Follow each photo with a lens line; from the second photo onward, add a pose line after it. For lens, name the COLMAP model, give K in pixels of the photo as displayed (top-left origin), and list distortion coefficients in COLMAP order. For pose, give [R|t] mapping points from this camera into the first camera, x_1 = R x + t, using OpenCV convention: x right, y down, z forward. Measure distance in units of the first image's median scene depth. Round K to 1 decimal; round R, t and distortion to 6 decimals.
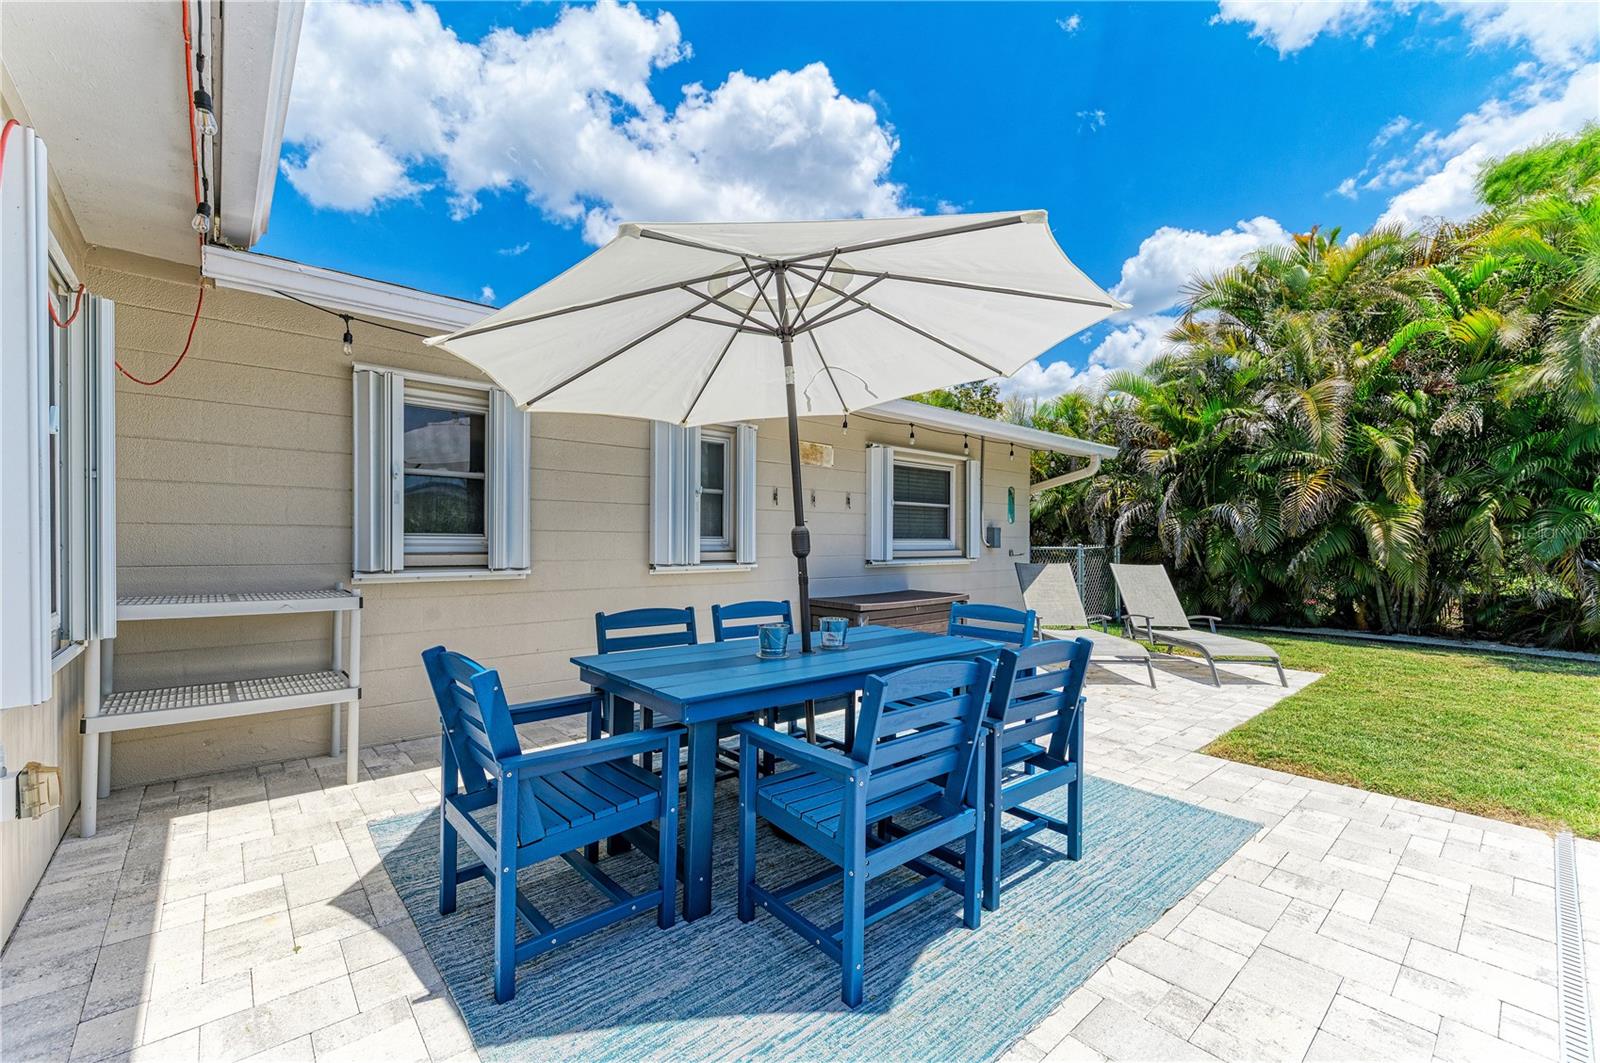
lens RADIAL K [[660.6, 0, 798.4], [0, 660.6, 545.7], [0, 0, 1]] dist [0.004604, -0.000846]
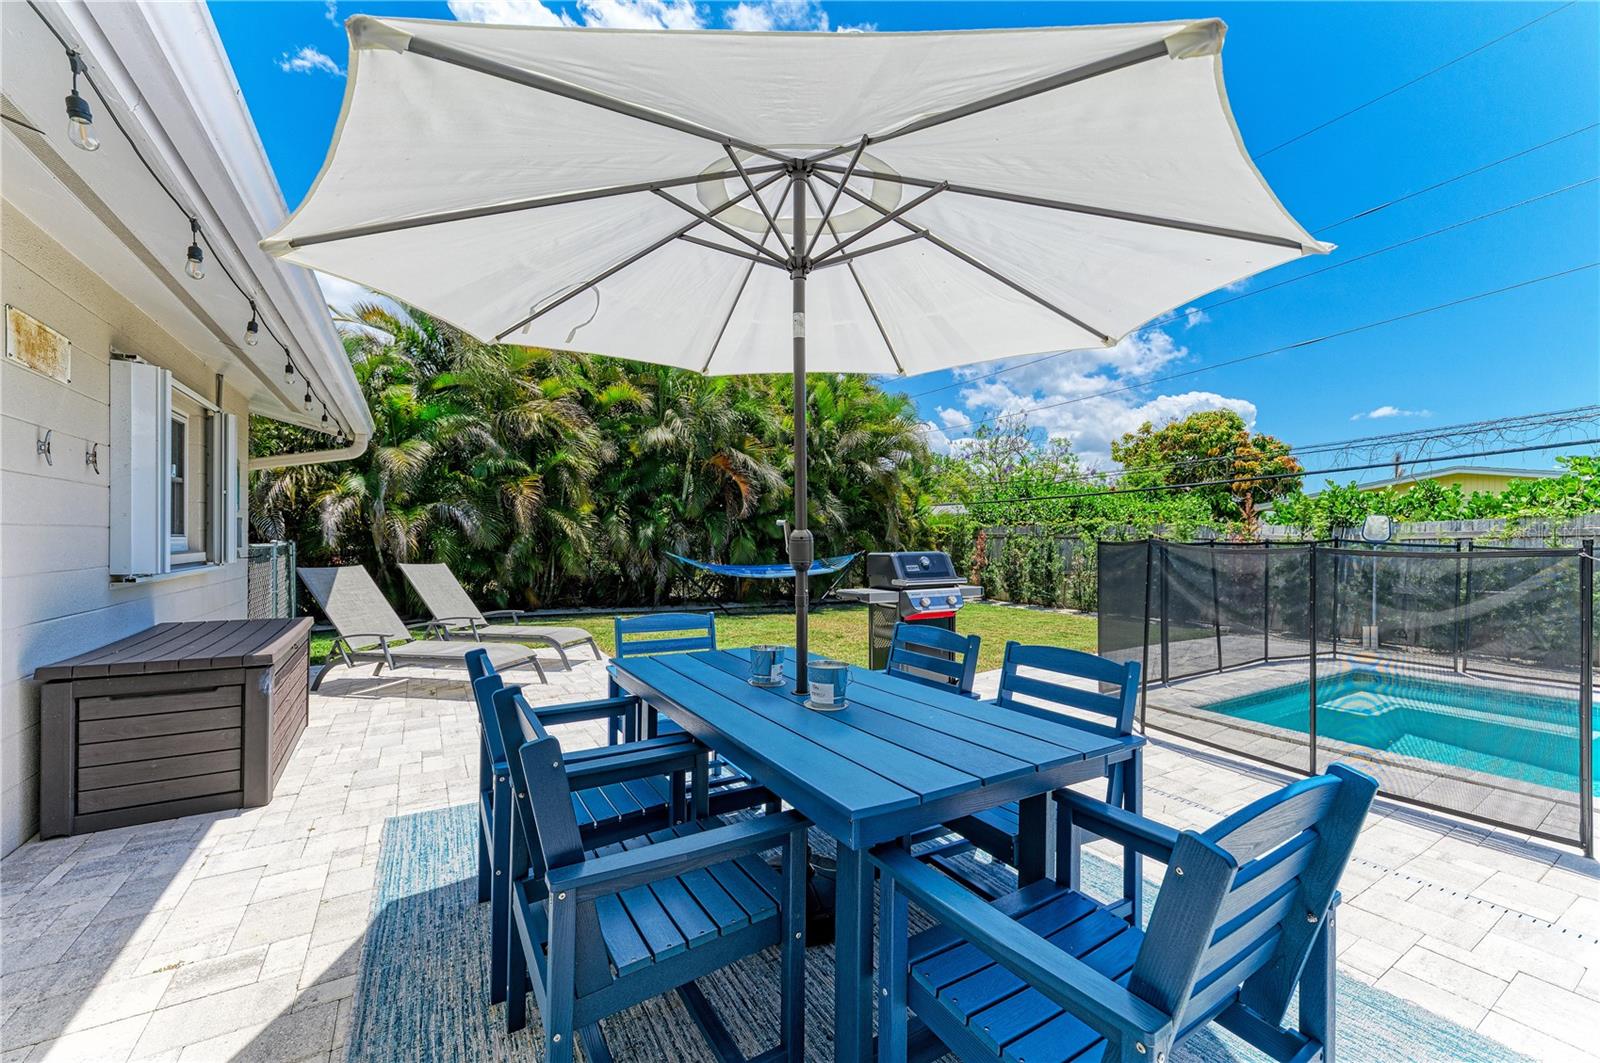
lens RADIAL K [[622.4, 0, 810.6], [0, 622.4, 535.4], [0, 0, 1]] dist [0.010722, -0.004245]
pose [[0.152609, 0.006375, 0.988266, -0.313896], [-0.001666, 0.999979, -0.006193, -0.007950], [-0.988285, -0.000701, 0.152616, 0.395381]]
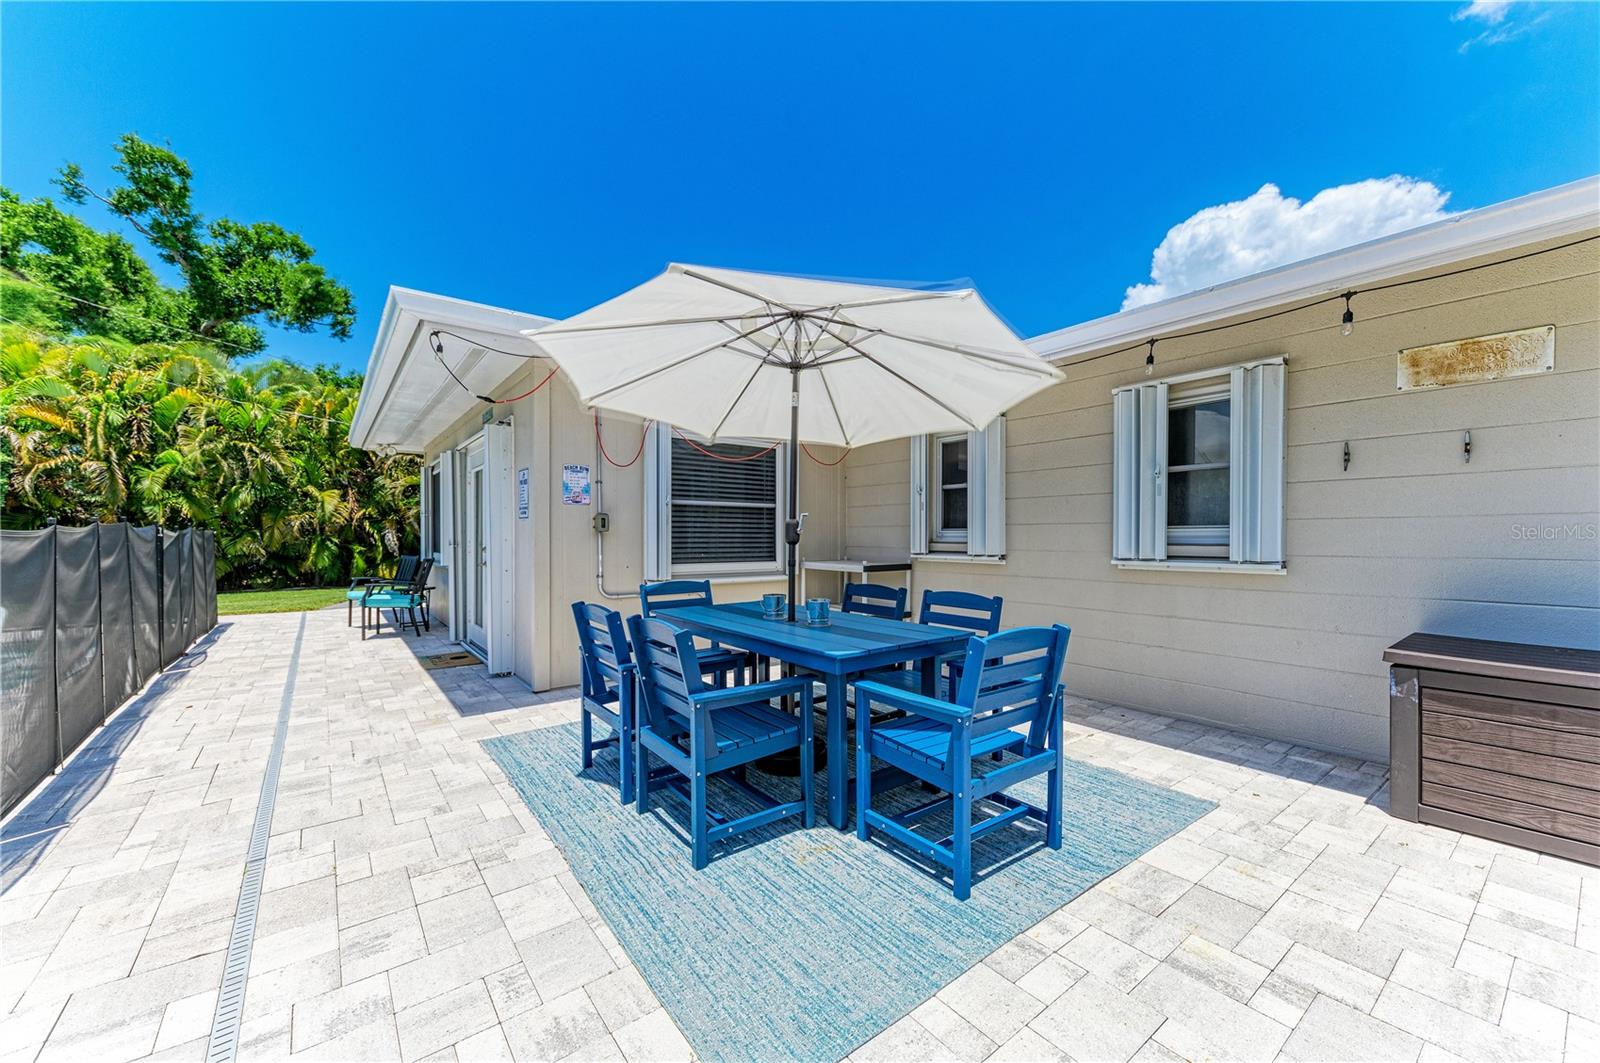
lens RADIAL K [[622.4, 0, 812.9], [0, 622.4, 543.0], [0, 0, 1]] dist [0.010722, -0.004245]
pose [[-0.052741, 0.007465, -0.998580, 0.525949], [-0.002670, 0.999967, 0.007616, 0.002348], [0.998605, 0.003068, -0.052719, 0.491896]]
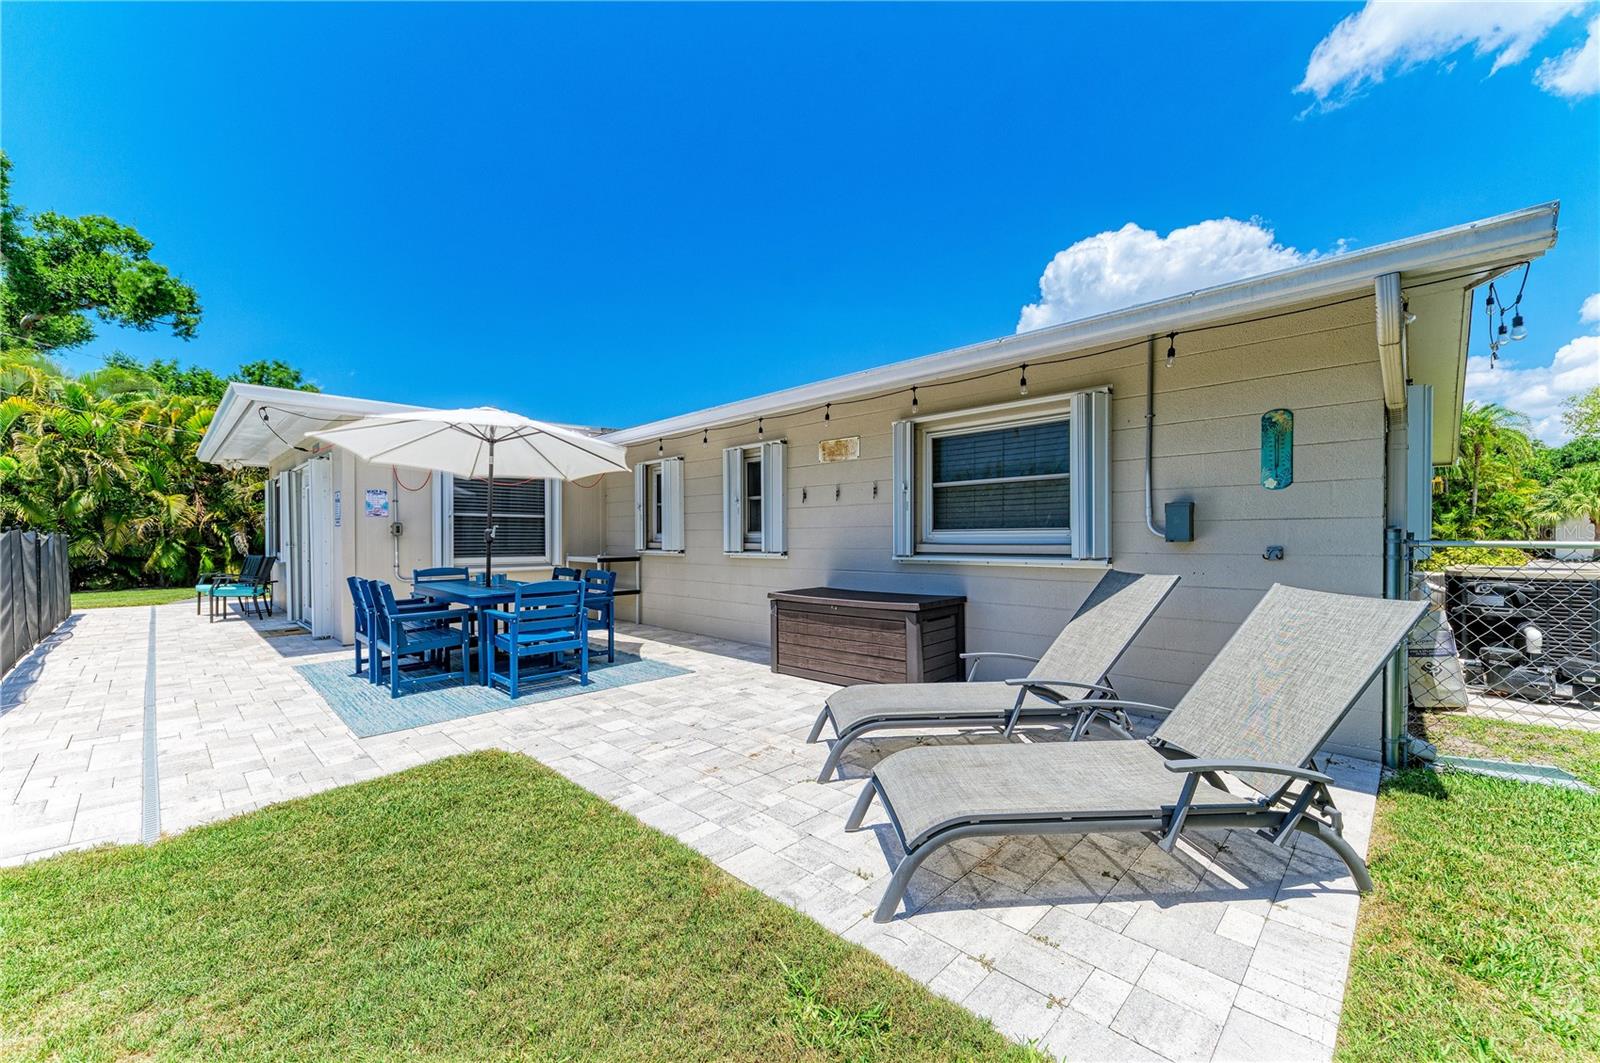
lens RADIAL K [[622.4, 0, 813.9], [0, 622.4, 543.9], [0, 0, 1]] dist [0.010722, -0.004245]
pose [[0.089872, 0.007885, -0.995922, 0.965326], [-0.000151, 0.999969, 0.007903, 0.001401], [0.995953, -0.000560, 0.089870, 0.844343]]
